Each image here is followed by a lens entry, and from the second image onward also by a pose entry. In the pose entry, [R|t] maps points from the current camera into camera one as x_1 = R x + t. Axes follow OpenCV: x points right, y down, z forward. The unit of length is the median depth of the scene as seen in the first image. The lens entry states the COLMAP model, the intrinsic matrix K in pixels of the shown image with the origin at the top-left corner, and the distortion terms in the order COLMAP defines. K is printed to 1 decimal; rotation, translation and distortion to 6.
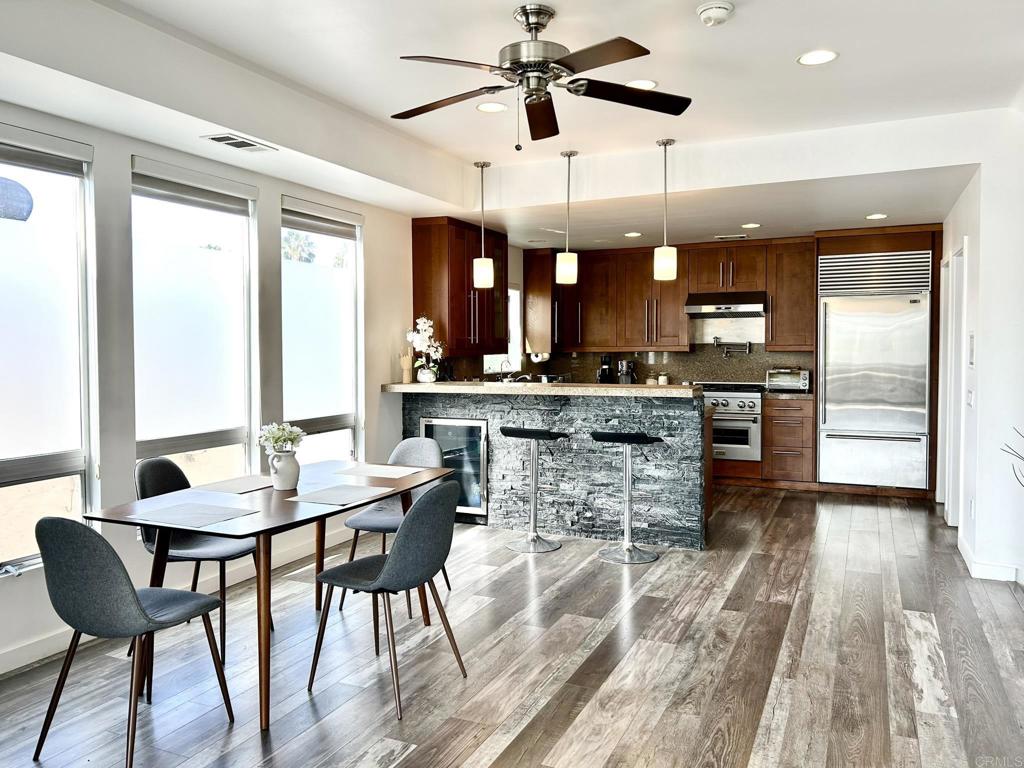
lens RADIAL K [[767.0, 0, 510.4], [0, 767.0, 382.0], [0, 0, 1]] dist [0.028495, -0.027814]
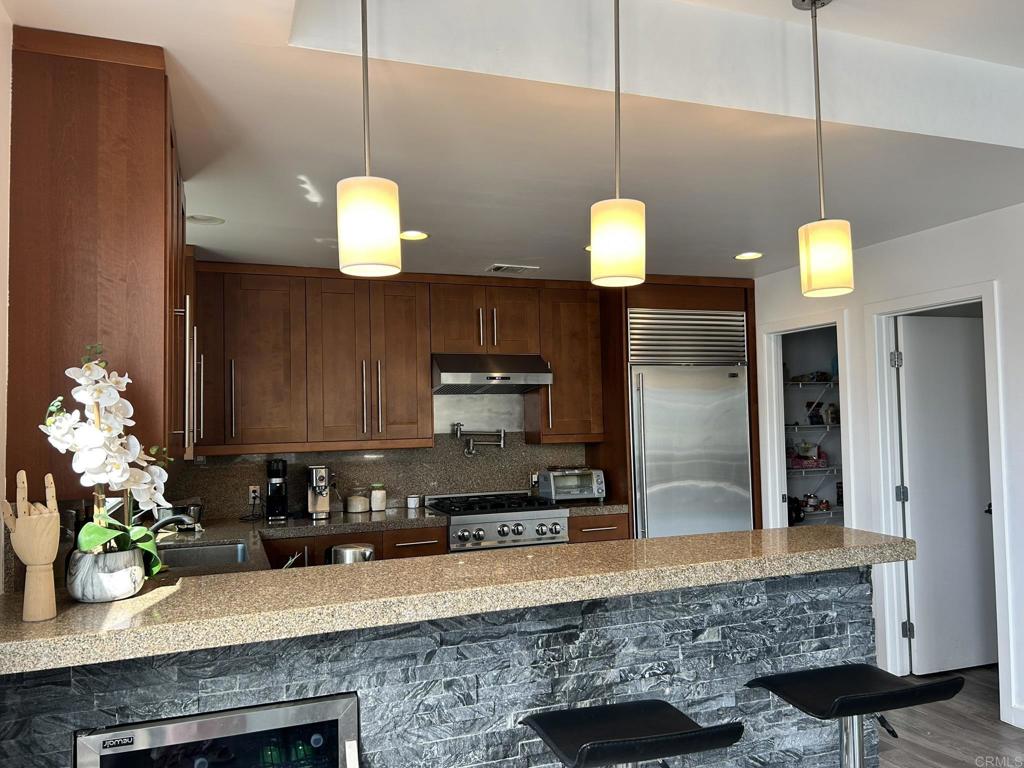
lens RADIAL K [[767.0, 0, 511.7], [0, 767.0, 387.8], [0, 0, 1]] dist [0.028495, -0.027814]
pose [[0.704058, 0.024023, 0.709736, -0.184845], [0.049937, 0.995279, -0.083226, -0.039546], [-0.708385, 0.094038, 0.699534, 0.628435]]
